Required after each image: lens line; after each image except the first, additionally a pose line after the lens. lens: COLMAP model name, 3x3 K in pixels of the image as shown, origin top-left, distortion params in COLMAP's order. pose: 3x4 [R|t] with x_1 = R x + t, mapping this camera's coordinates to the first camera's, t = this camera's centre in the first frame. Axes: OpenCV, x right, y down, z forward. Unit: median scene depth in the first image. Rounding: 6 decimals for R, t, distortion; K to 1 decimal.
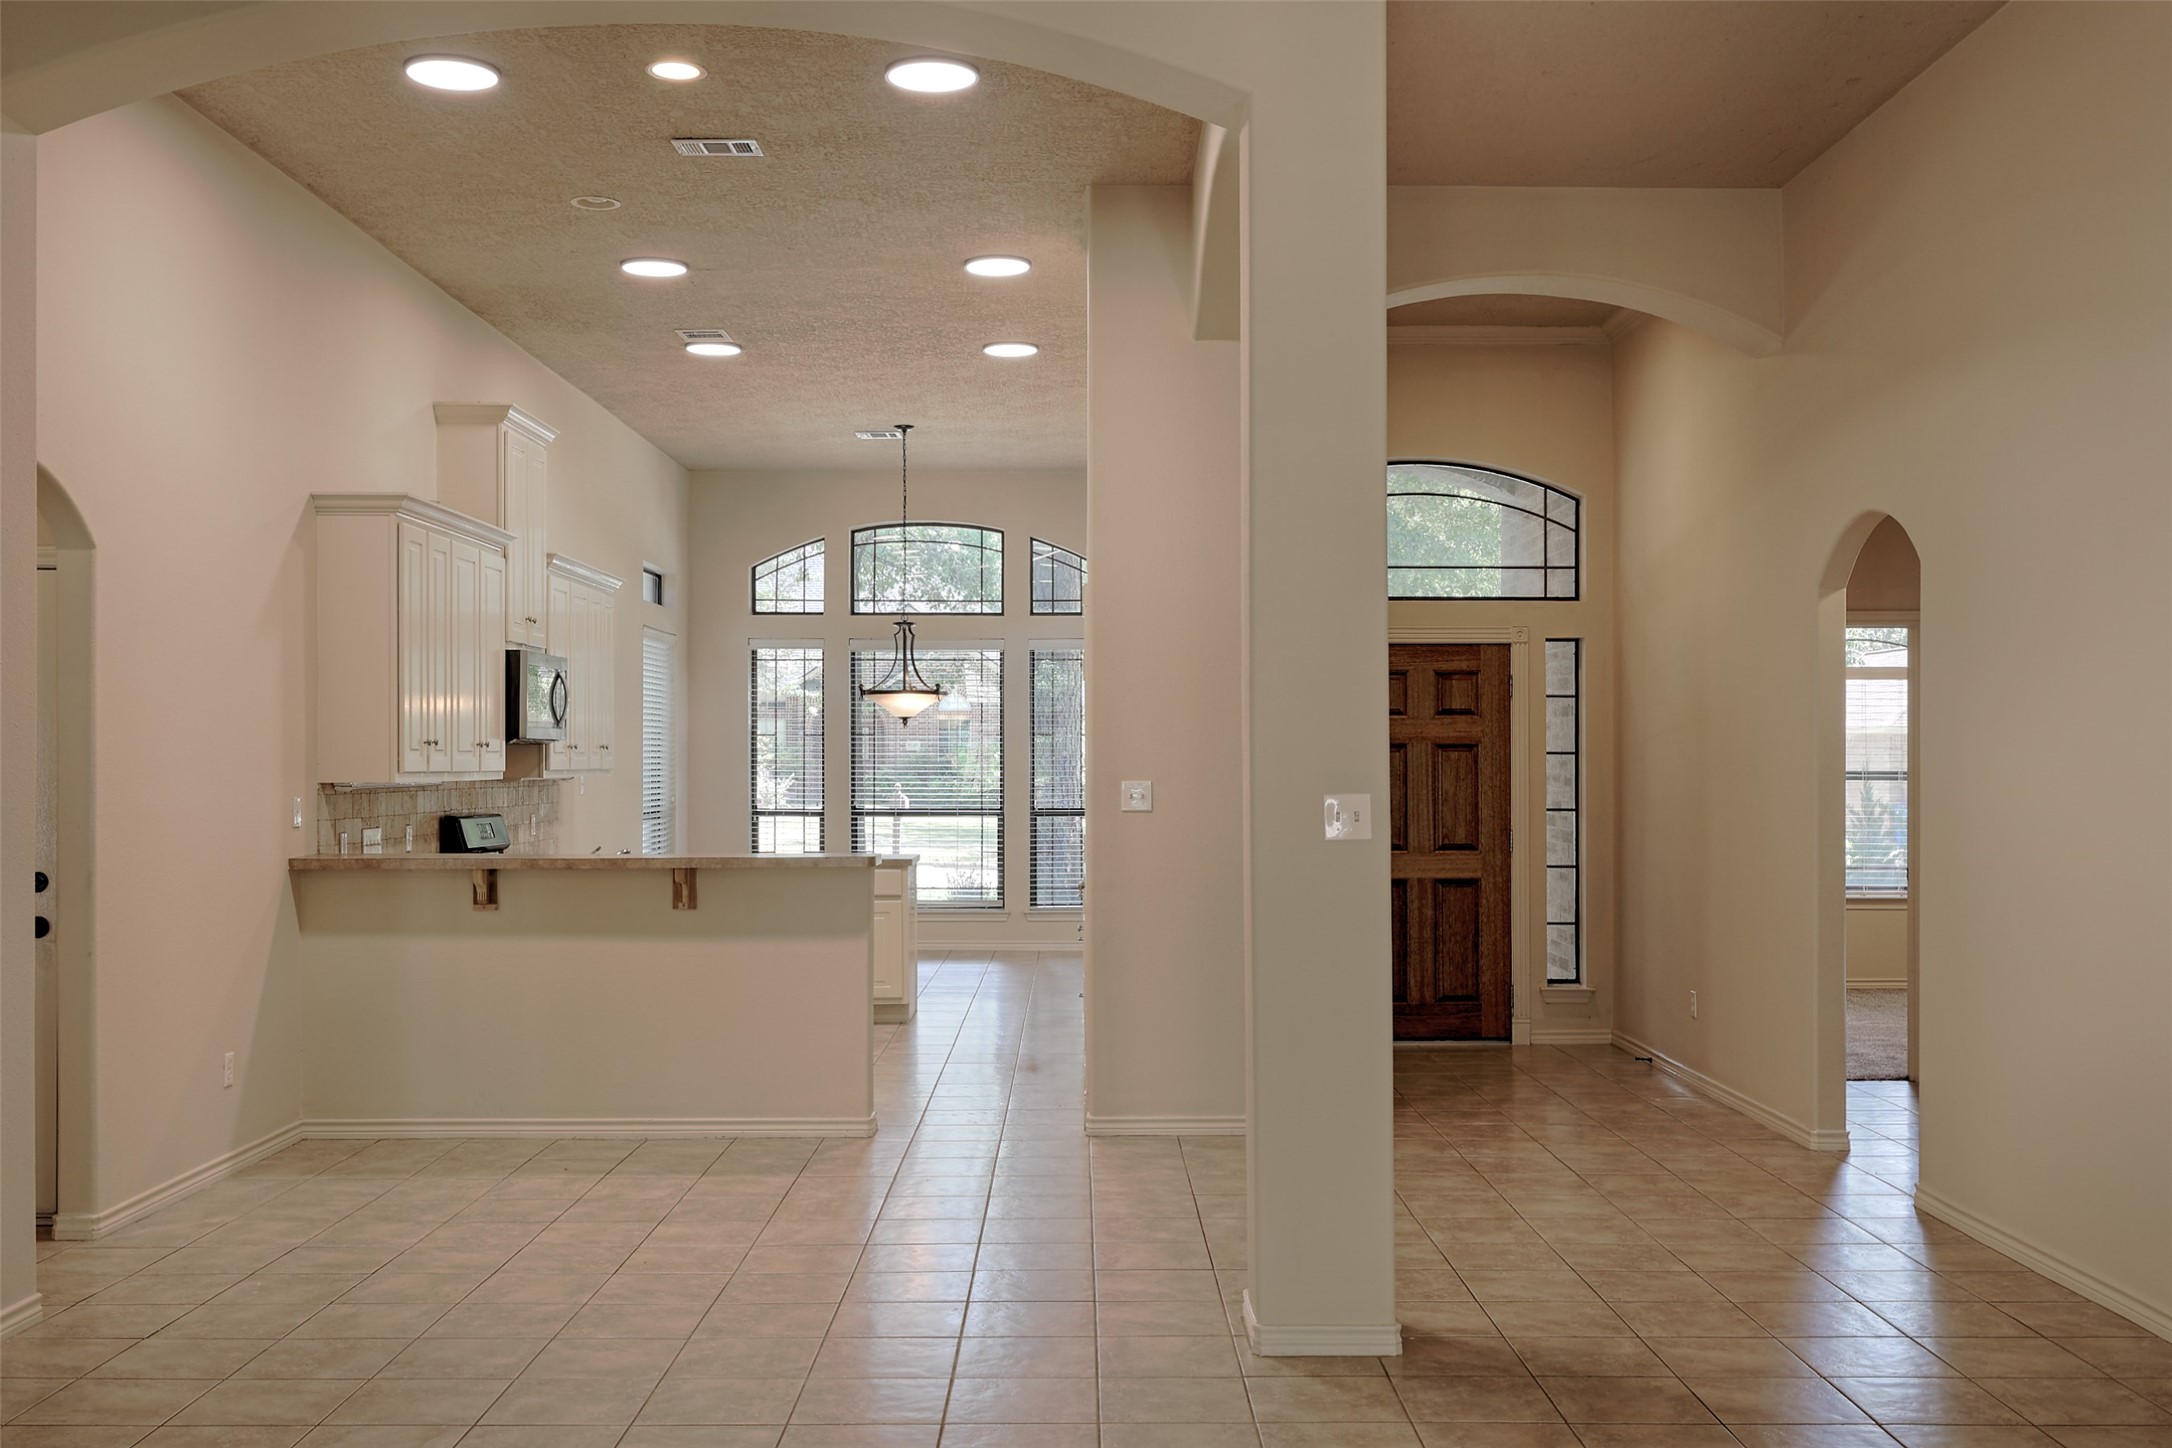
lens RADIAL K [[2078.9, 0, 1089.8], [0, 2078.9, 732.8], [0, 0, 1]] dist [0.025807, 0.000000]
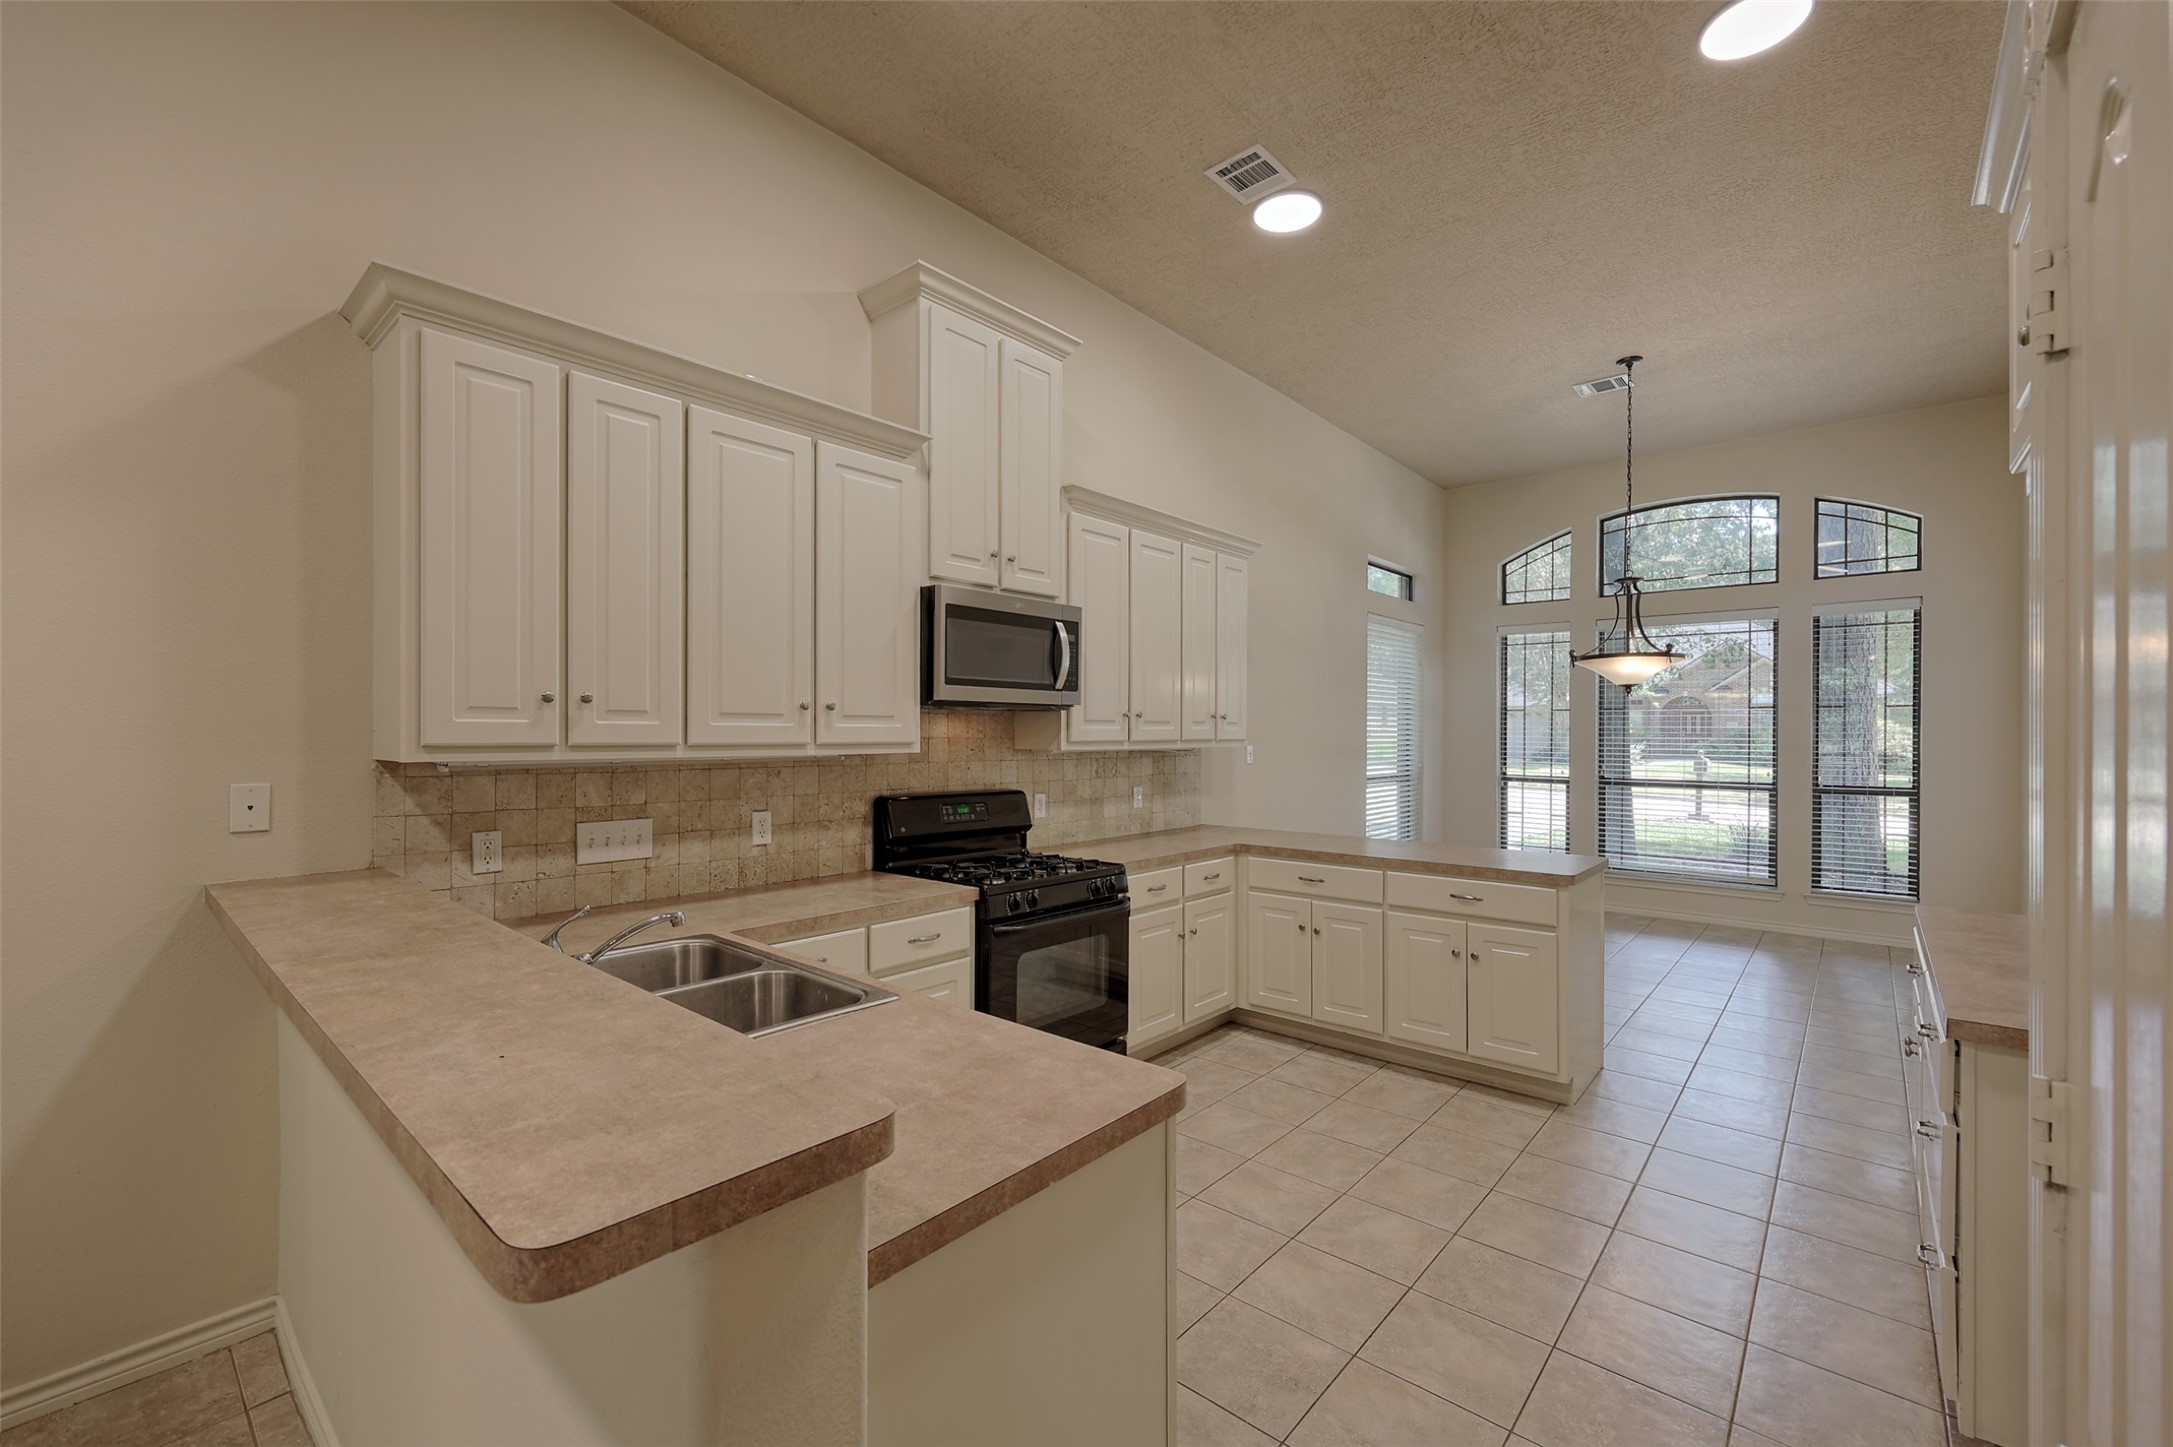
lens RADIAL K [[888.8, 0, 1100.5], [0, 888.8, 733.7], [0, 0, 1]] dist [0.003004, 0.000637]
pose [[0.754967, 0.005438, -0.655740, -0.011514], [0.003420, 0.999919, 0.012230, 0.010297], [0.655754, -0.011476, 0.754887, 0.720984]]
